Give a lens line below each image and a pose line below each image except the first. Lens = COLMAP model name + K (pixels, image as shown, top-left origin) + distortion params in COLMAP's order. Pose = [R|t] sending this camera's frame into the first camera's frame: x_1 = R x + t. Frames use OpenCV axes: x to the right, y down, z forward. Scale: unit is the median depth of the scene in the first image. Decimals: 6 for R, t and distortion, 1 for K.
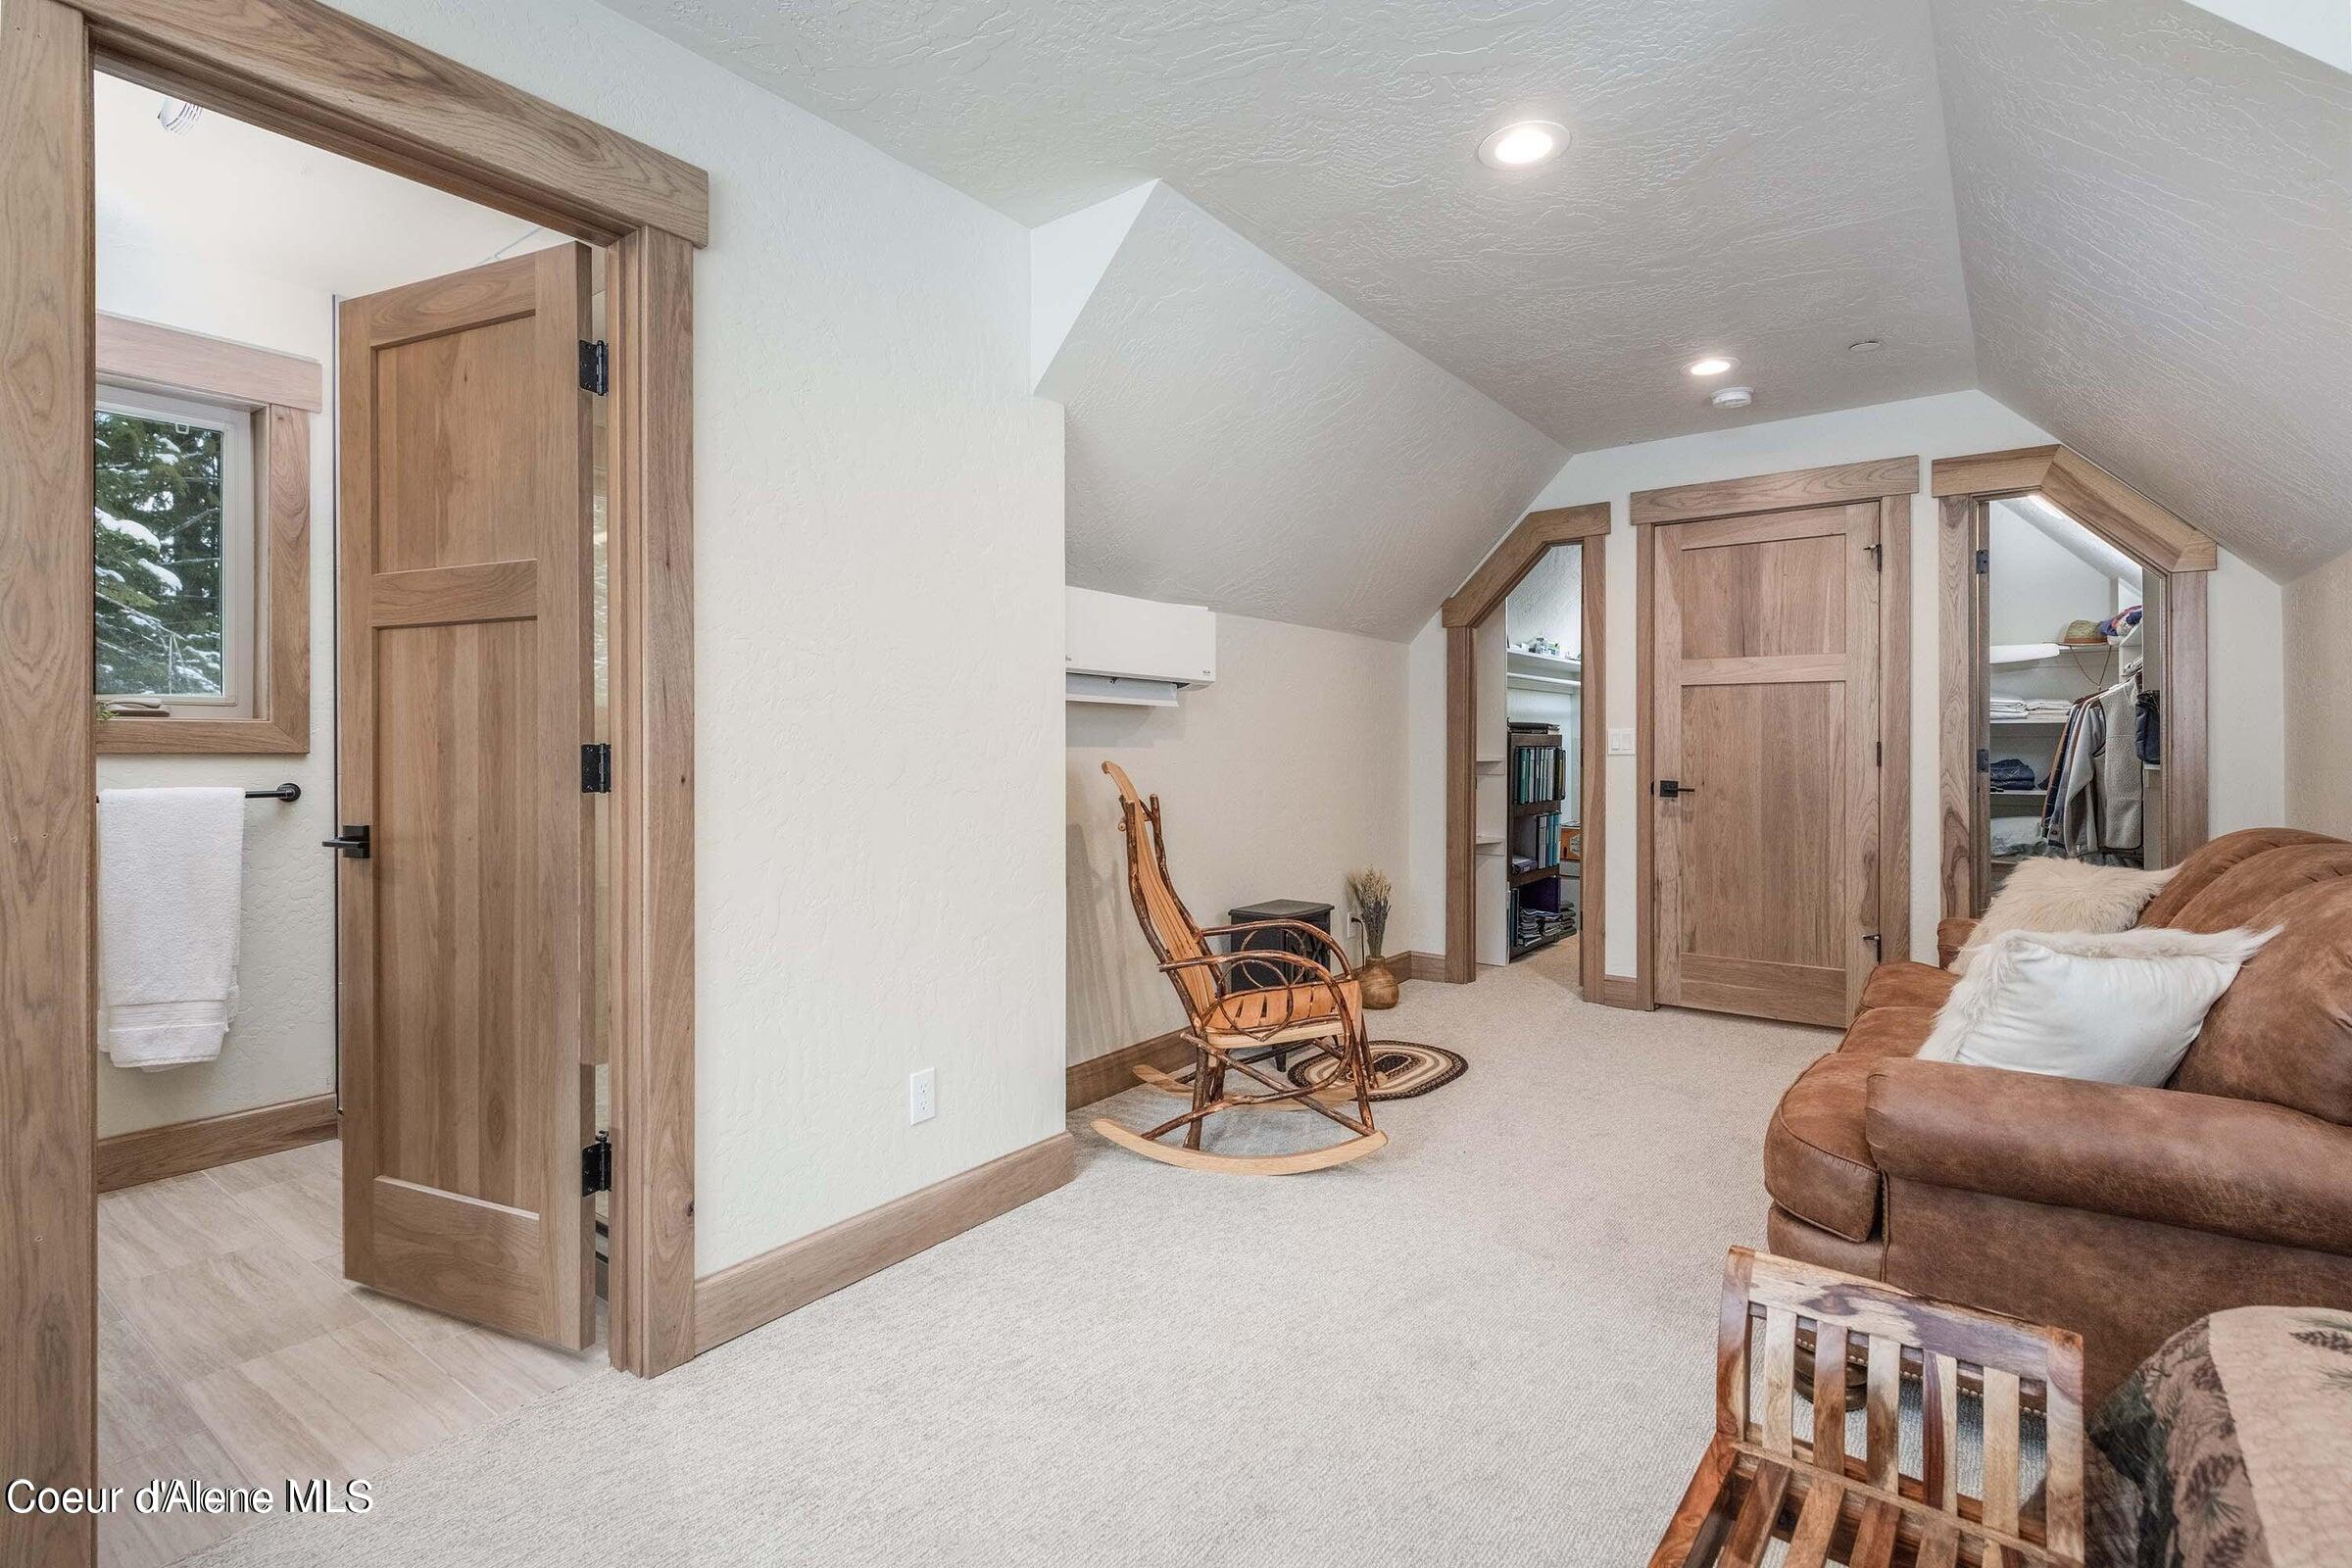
lens RADIAL K [[1136.4, 0, 1147.5], [0, 1136.4, 756.4], [0, 0, 1]] dist [-0.000581, -0.000245]
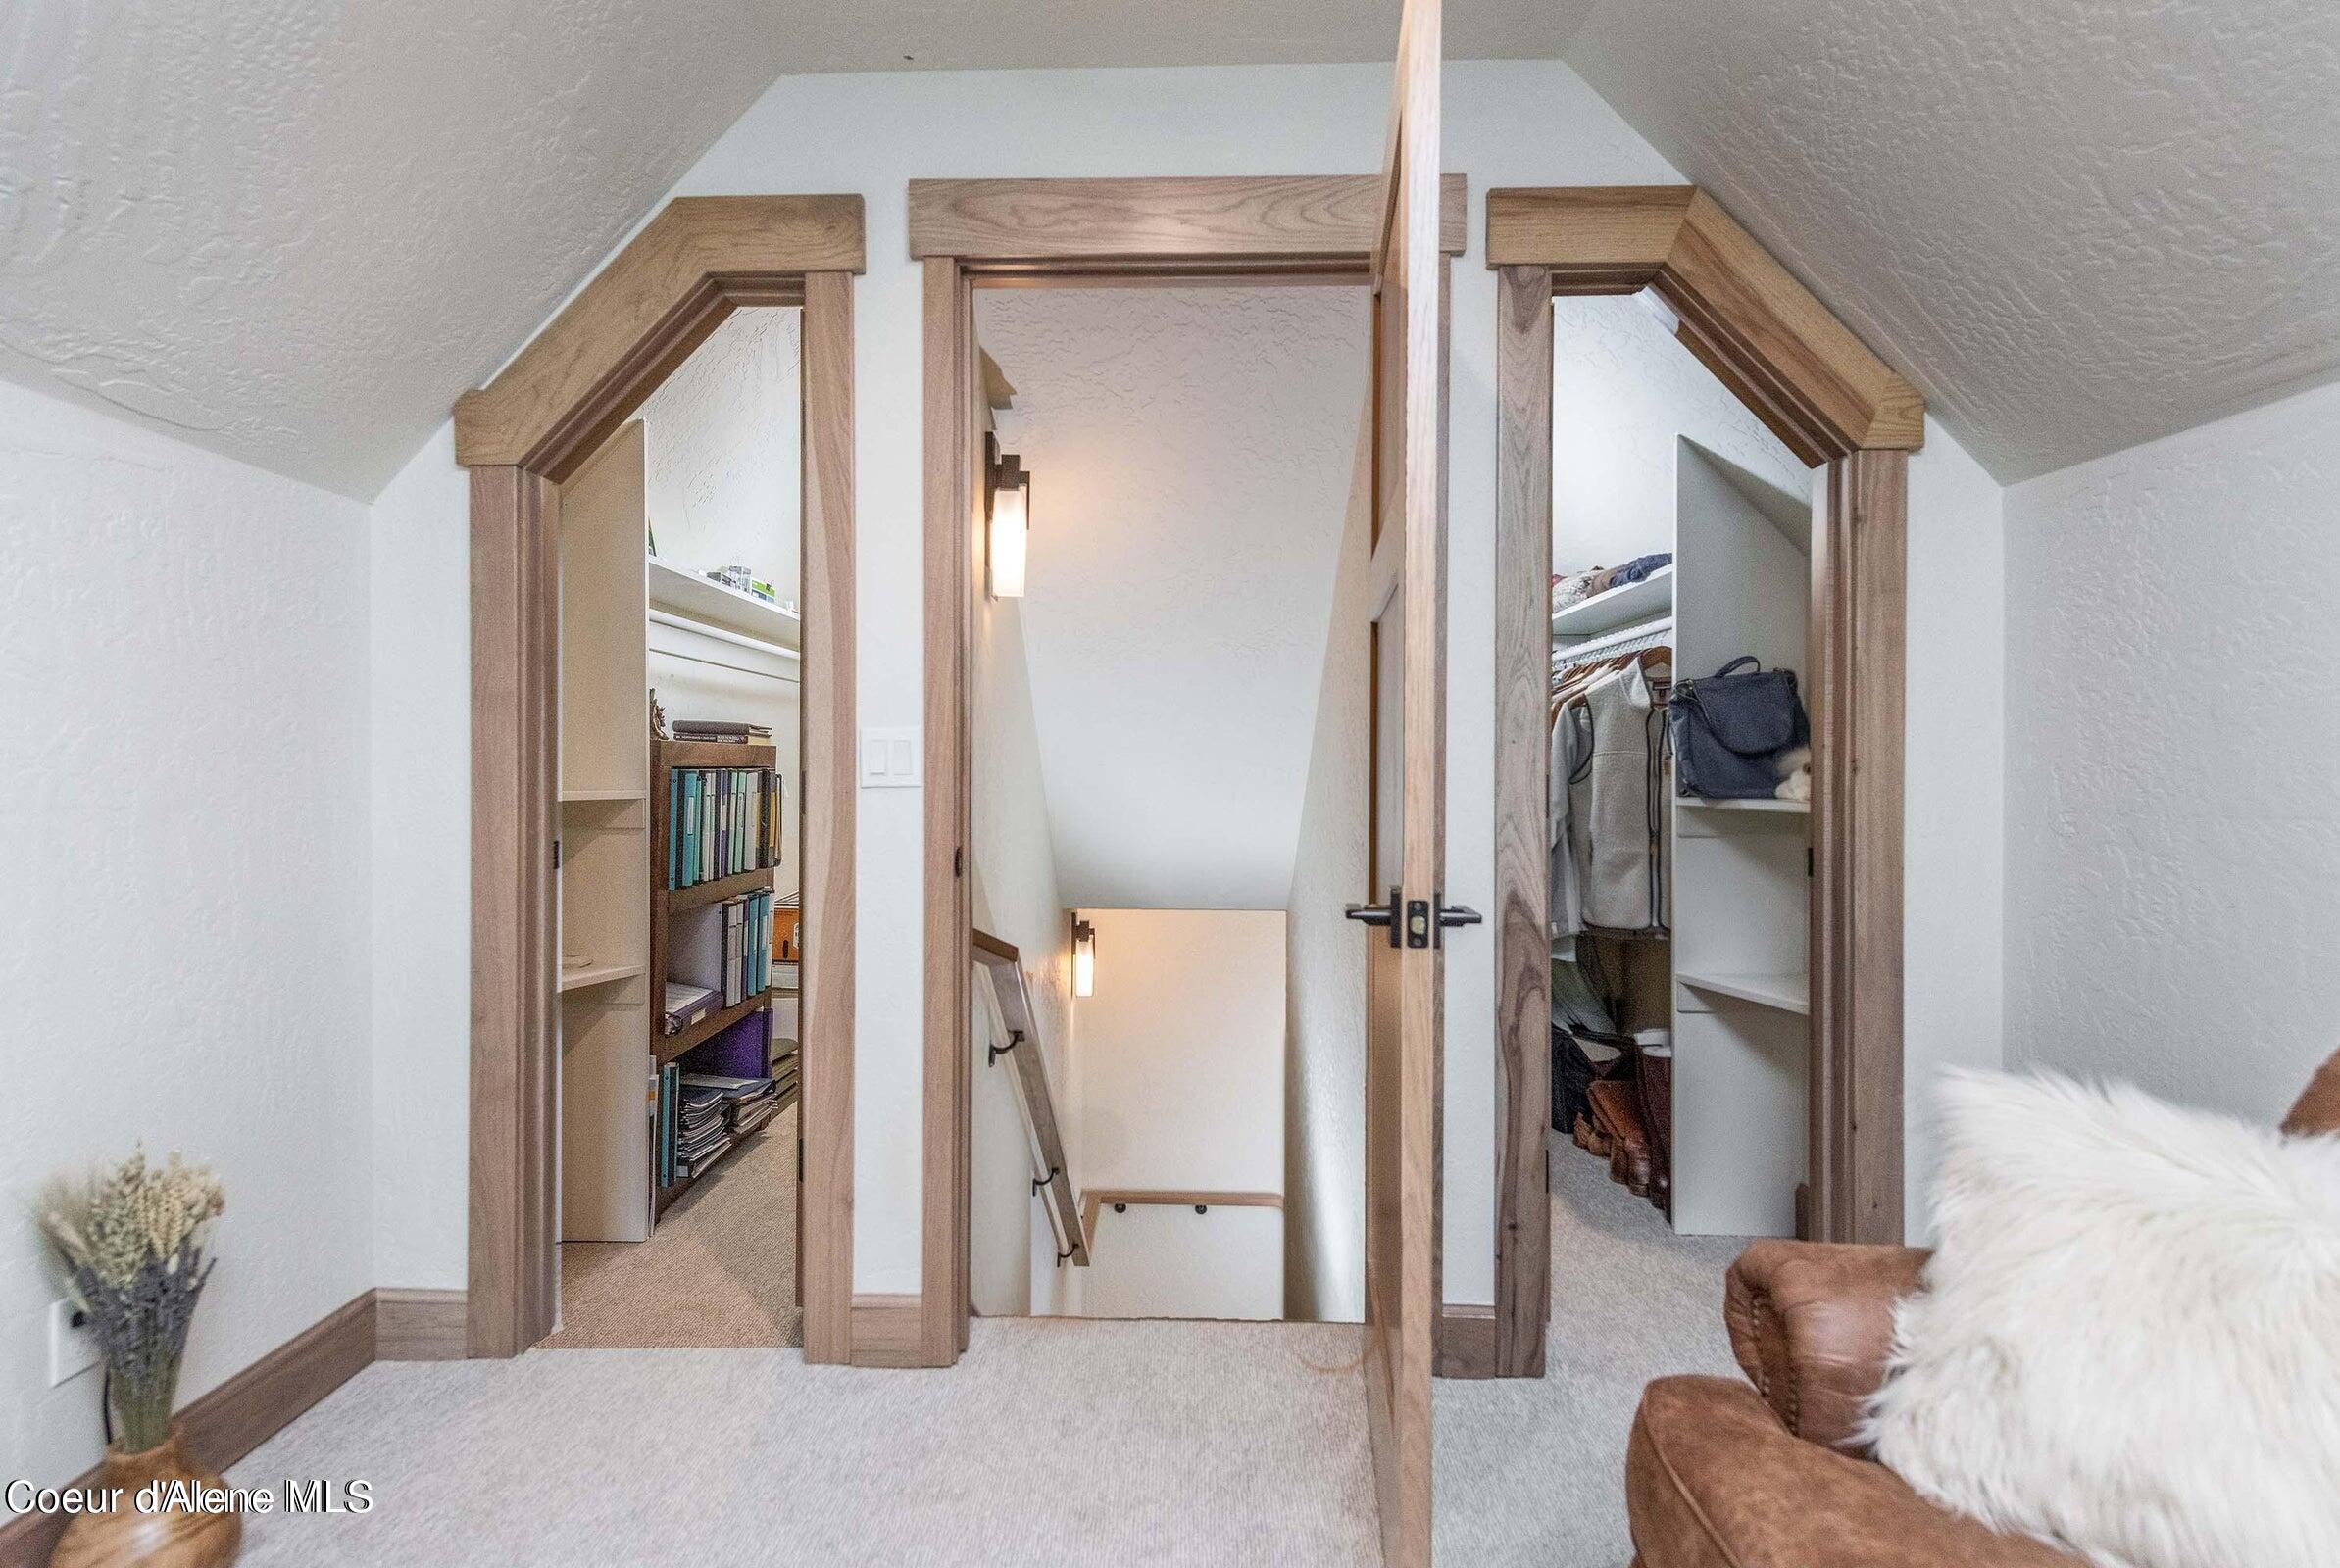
lens RADIAL K [[1130.4, 0, 1141.6], [0, 1130.4, 756.6], [0, 0, 1]] dist [-0.000581, -0.000245]
pose [[0.802839, 0.006207, 0.596163, 0.235214], [0.003281, 0.999885, -0.014829, -0.006424], [-0.596187, 0.013861, 0.802726, 0.590130]]
